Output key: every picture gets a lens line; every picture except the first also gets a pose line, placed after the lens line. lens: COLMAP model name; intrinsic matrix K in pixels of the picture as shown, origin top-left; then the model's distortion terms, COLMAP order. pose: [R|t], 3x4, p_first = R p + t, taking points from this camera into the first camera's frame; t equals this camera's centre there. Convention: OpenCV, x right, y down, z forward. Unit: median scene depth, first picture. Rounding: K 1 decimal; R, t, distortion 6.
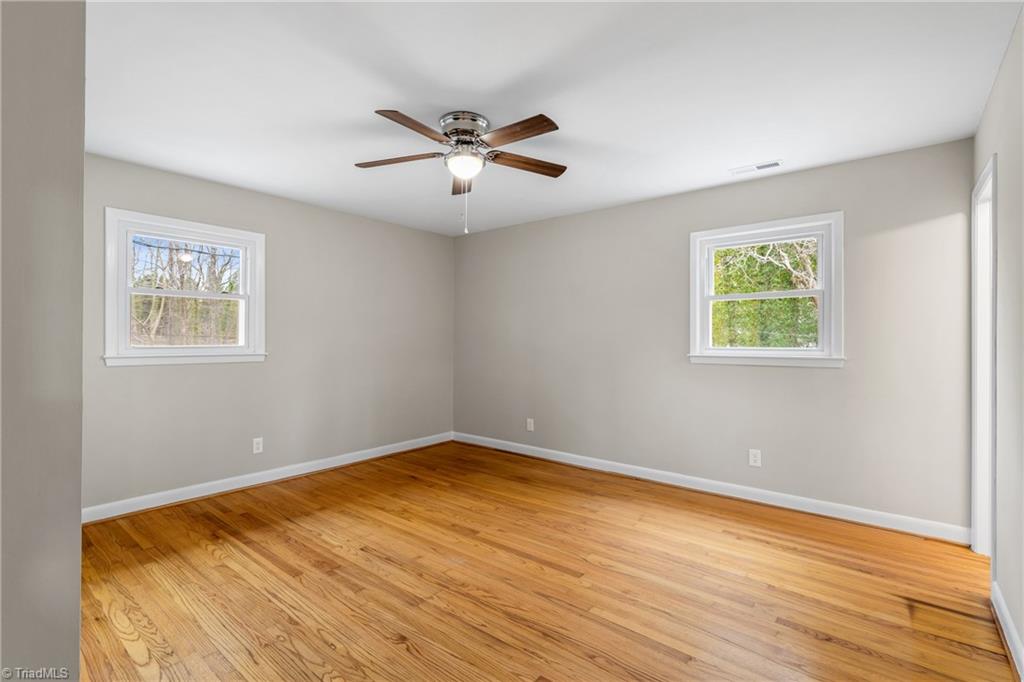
lens RADIAL K [[466.6, 0, 511.0], [0, 466.6, 342.7], [0, 0, 1]] dist [-0.000440, -0.000465]
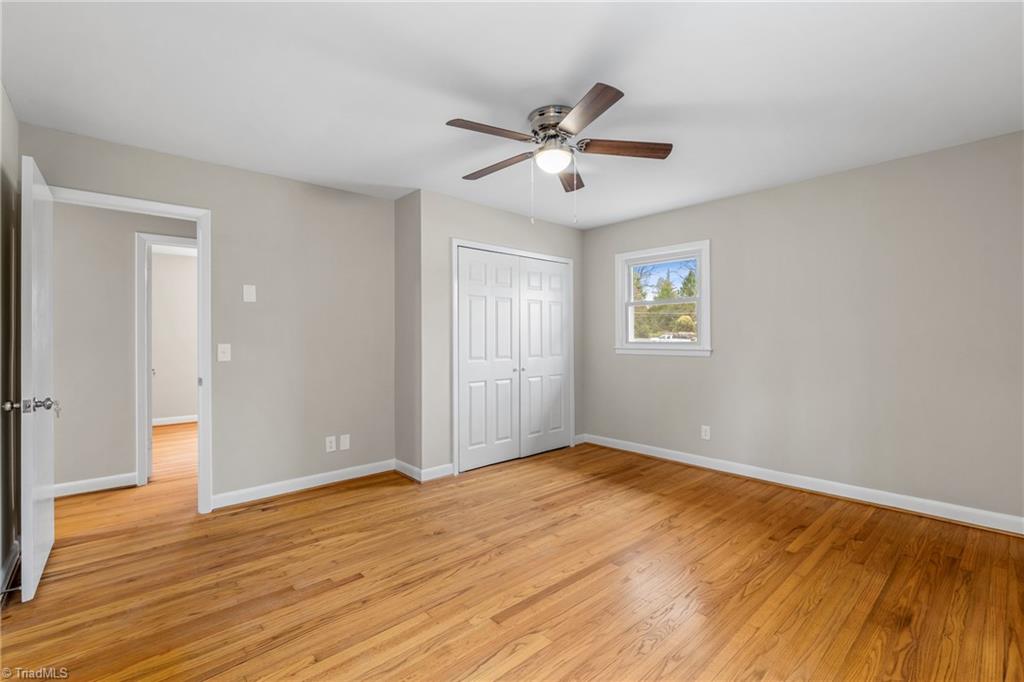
lens RADIAL K [[450.1, 0, 516.4], [0, 450.1, 337.1], [0, 0, 1]] dist [-0.005207, -0.000227]
pose [[-0.140844, -0.003038, -0.990027, 0.797846], [-0.003210, 0.999991, -0.002612, -0.002153], [0.990027, 0.002810, -0.140853, 0.978622]]
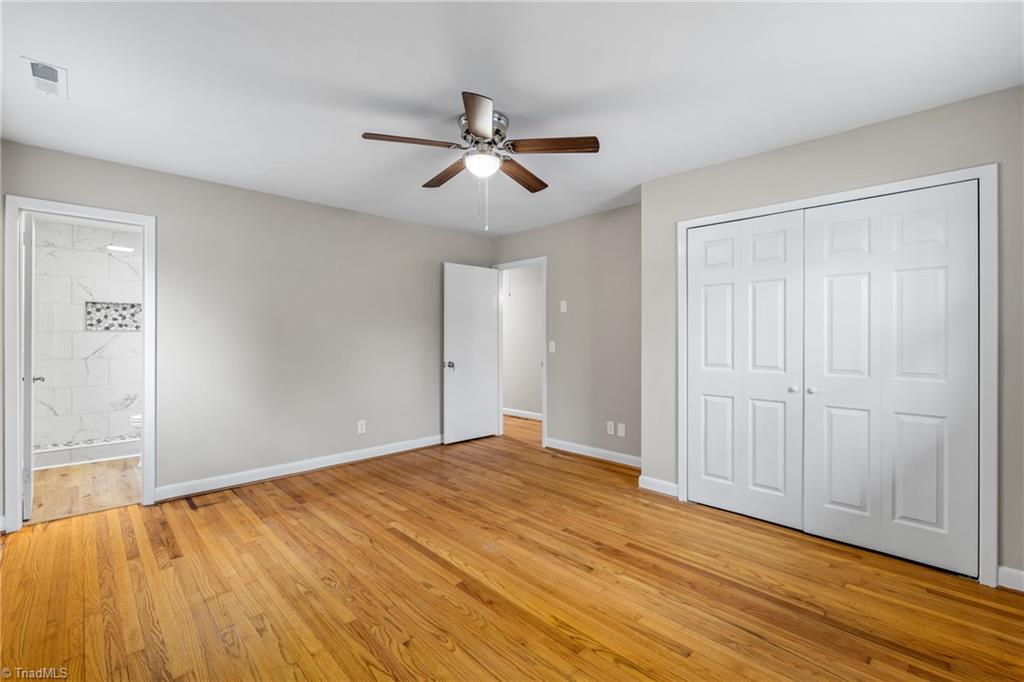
lens RADIAL K [[450.1, 0, 516.4], [0, 450.1, 337.1], [0, 0, 1]] dist [-0.005207, -0.000227]
pose [[-0.994680, -0.005990, 0.102842, -0.254312], [-0.005177, 0.999953, 0.008173, -0.014723], [-0.102886, 0.007597, -0.994664, 1.822397]]
